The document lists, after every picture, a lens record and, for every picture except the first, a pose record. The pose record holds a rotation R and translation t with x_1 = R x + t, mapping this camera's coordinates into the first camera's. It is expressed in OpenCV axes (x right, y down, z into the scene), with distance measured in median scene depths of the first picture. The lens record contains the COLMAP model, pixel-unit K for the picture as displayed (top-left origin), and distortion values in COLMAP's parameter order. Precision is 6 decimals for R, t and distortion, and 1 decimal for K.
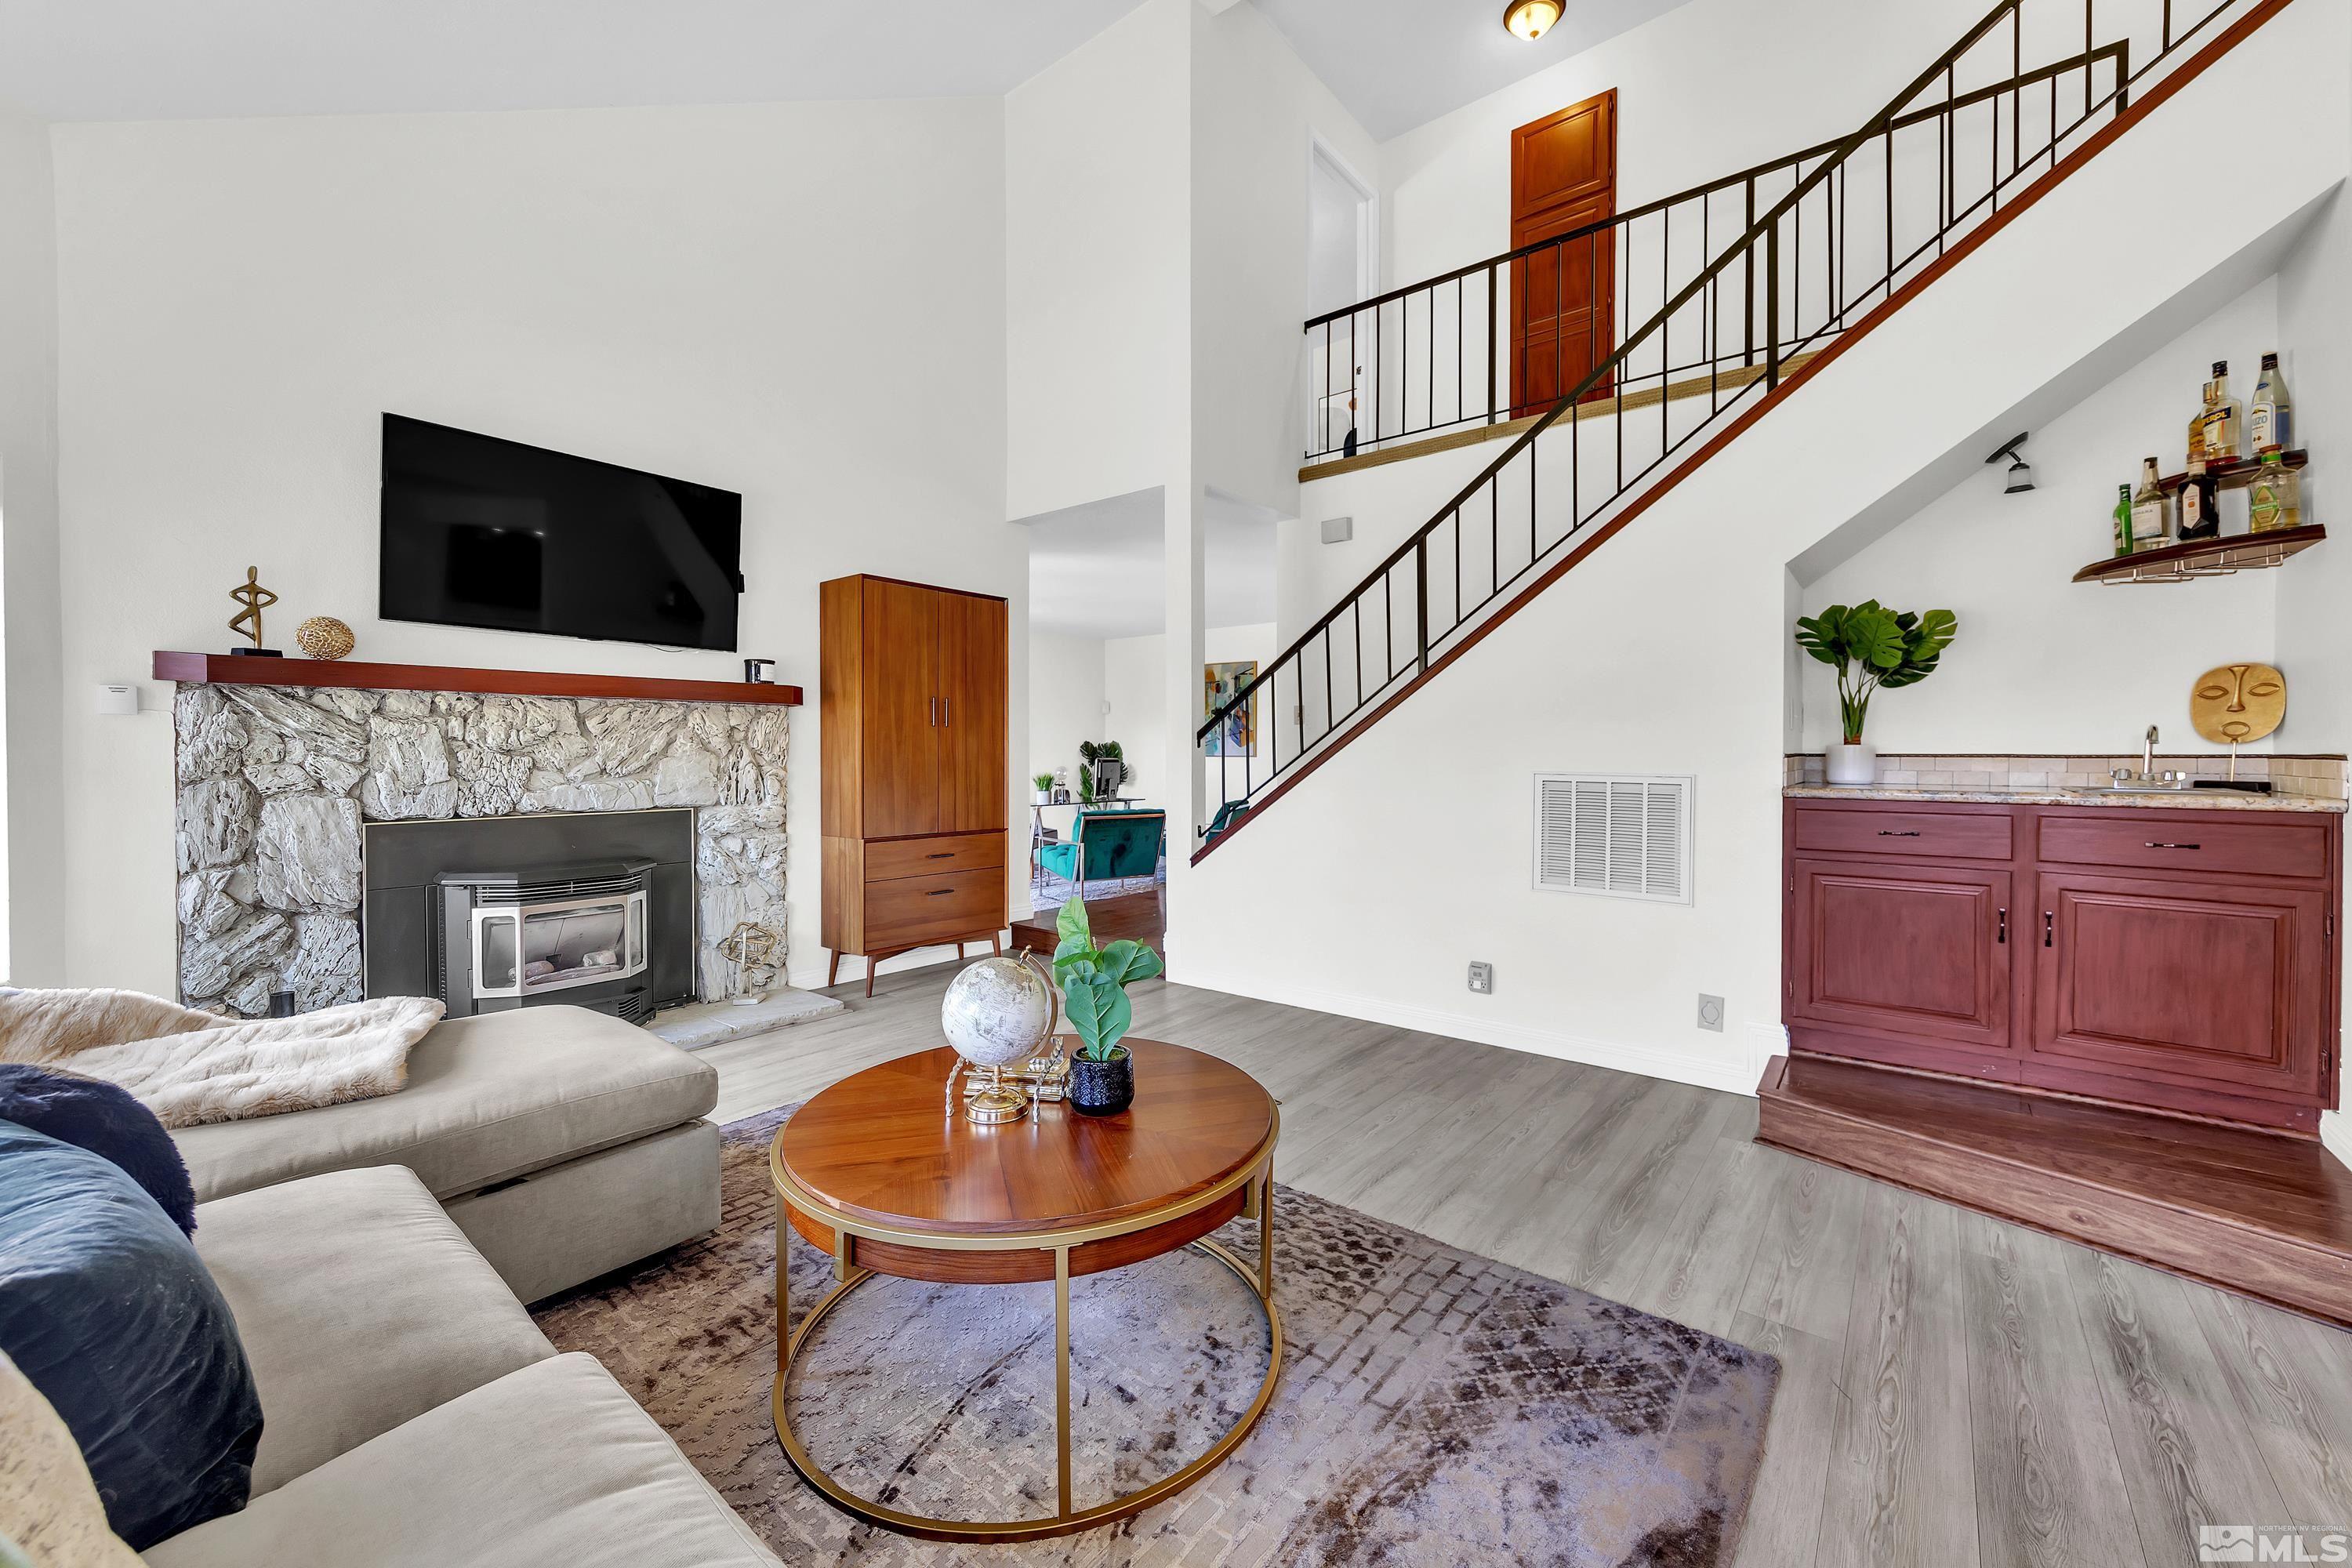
lens RADIAL K [[904.0, 0, 1185.1], [0, 904.0, 759.4], [0, 0, 1]] dist [-0.004125, 0.000051]
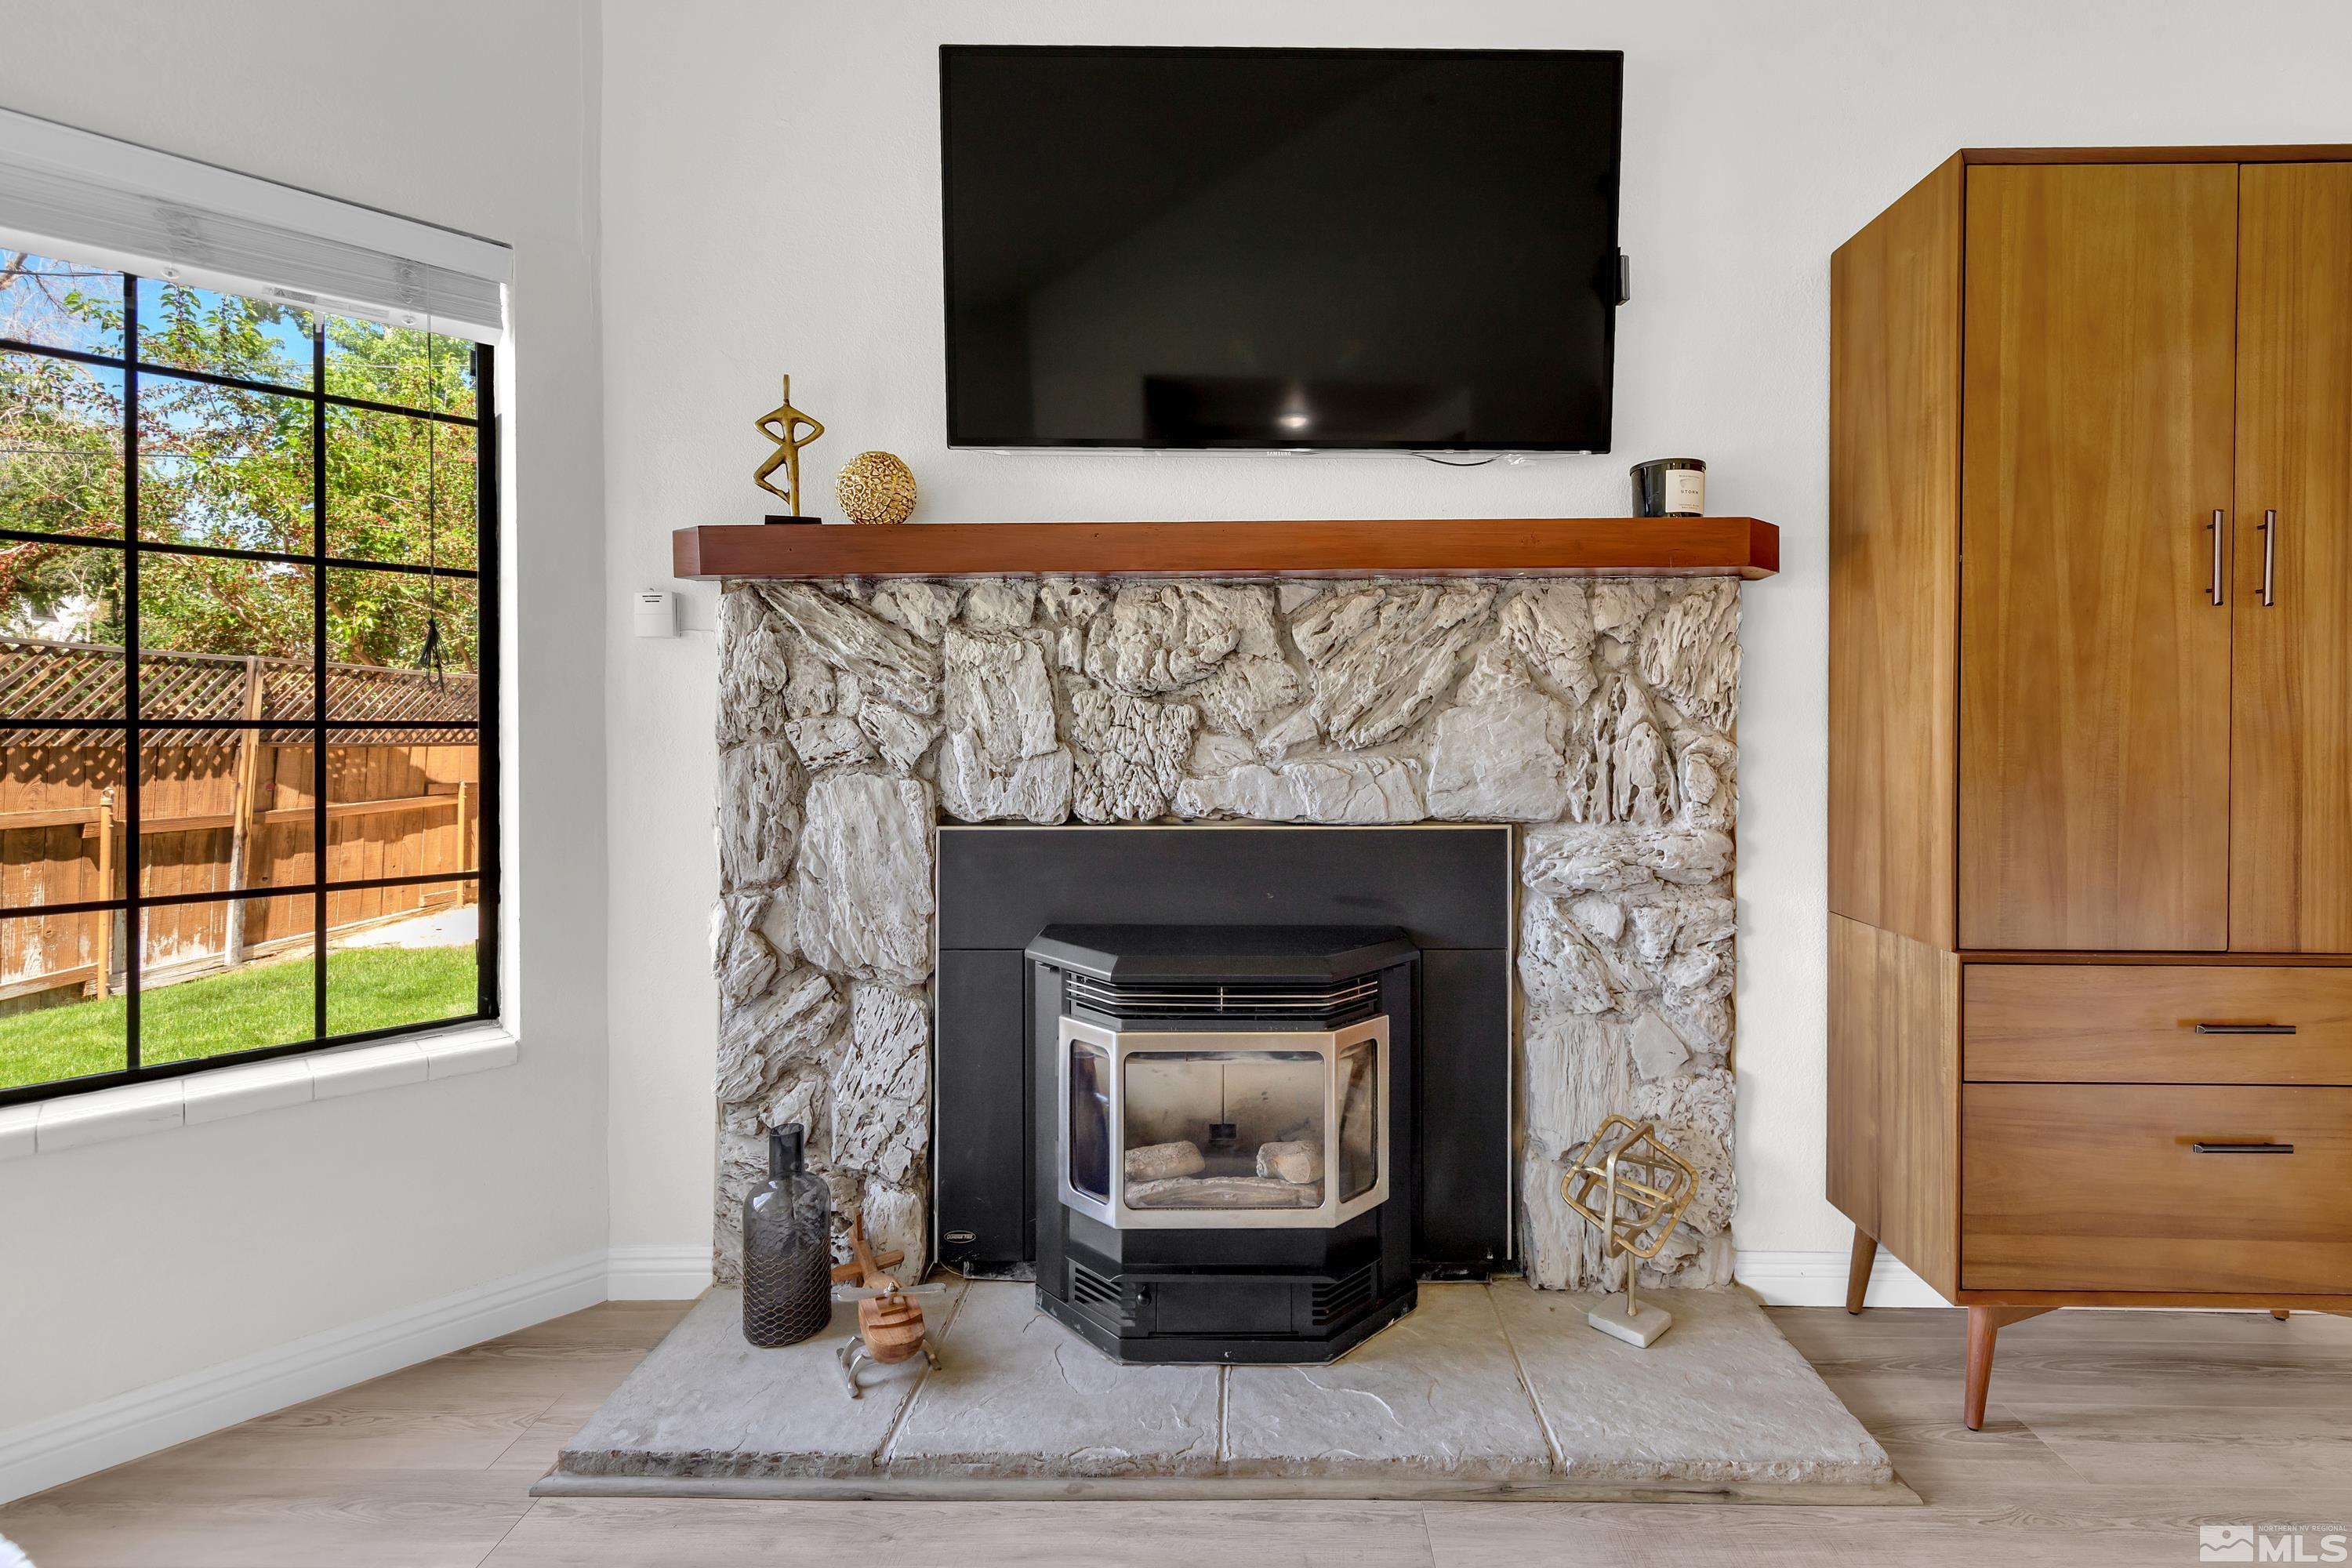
lens RADIAL K [[1110.3, 0, 1234.6], [0, 1110.3, 732.5], [0, 0, 1]] dist [0.008161, -0.002008]
pose [[0.624297, 0.007321, -0.781152, -0.284180], [-0.005509, 0.999972, 0.004969, 0.010159], [0.781167, 0.001201, 0.624321, 0.752360]]
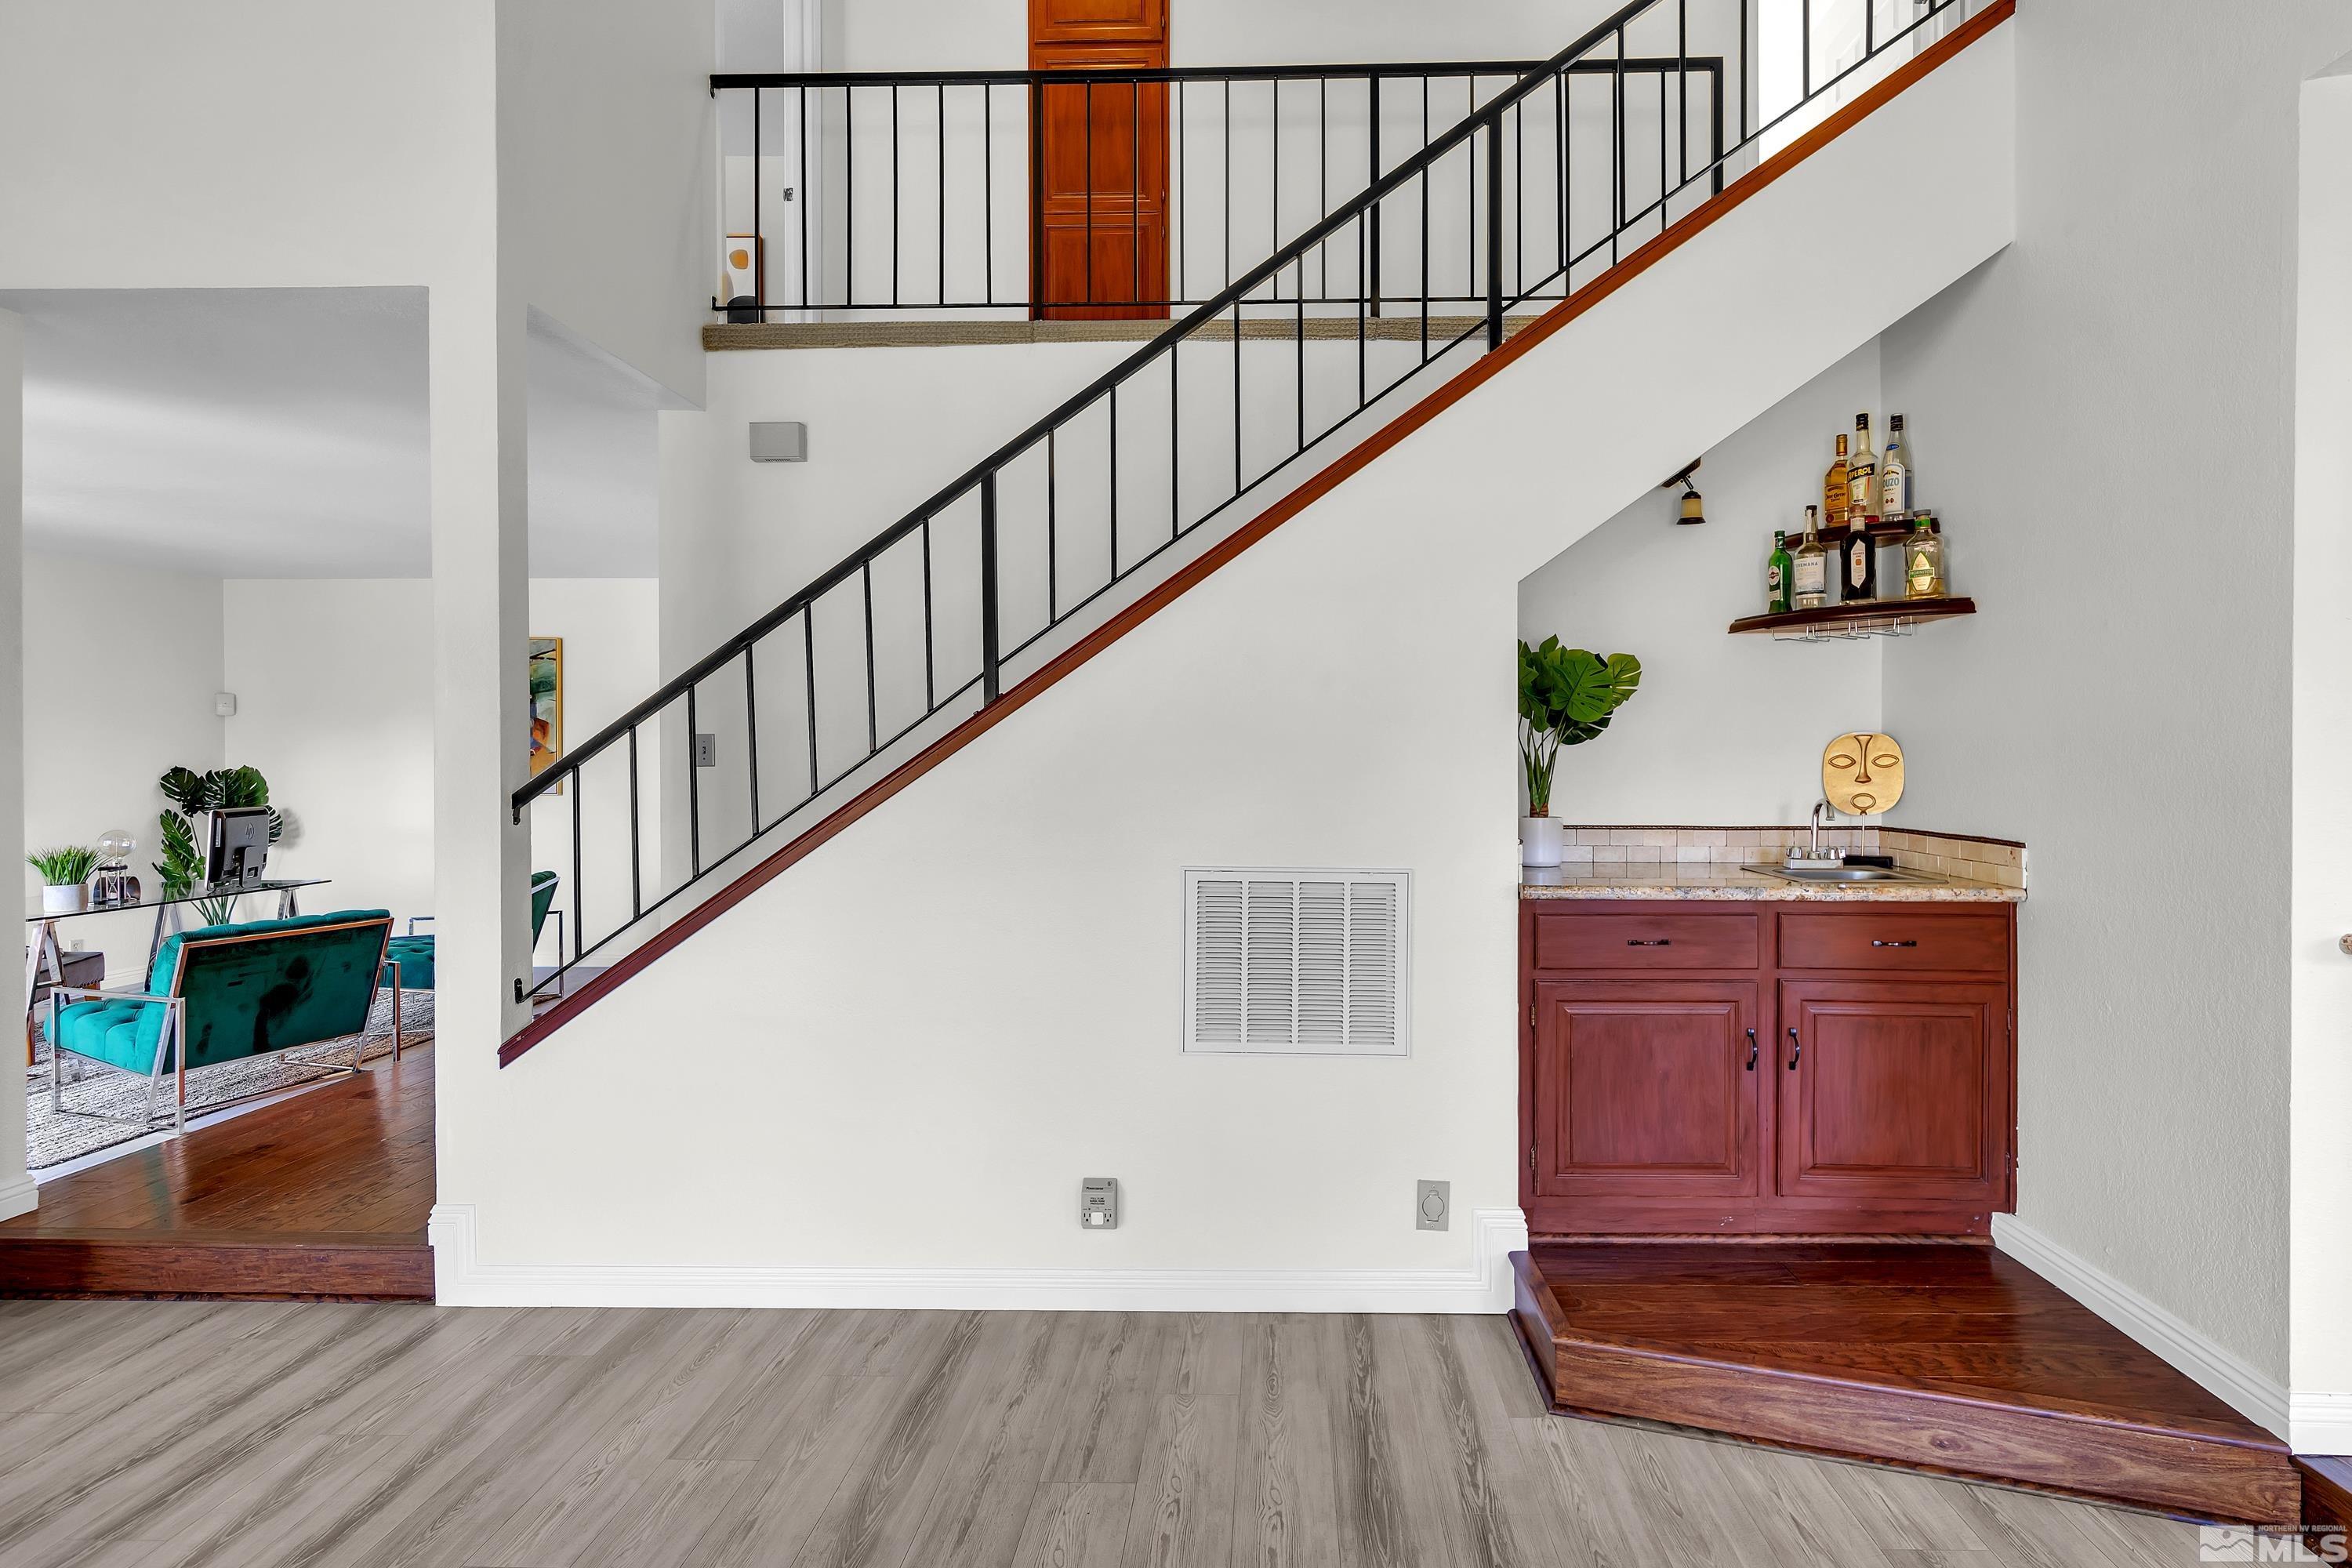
lens RADIAL K [[1110.3, 0, 1236.0], [0, 1110.3, 760.1], [0, 0, 1]] dist [0.008161, -0.002008]
pose [[0.790733, -0.003492, 0.612151, -0.041870], [0.006862, 0.999971, -0.003160, -0.038630], [-0.612122, 0.006699, 0.790735, 0.232693]]
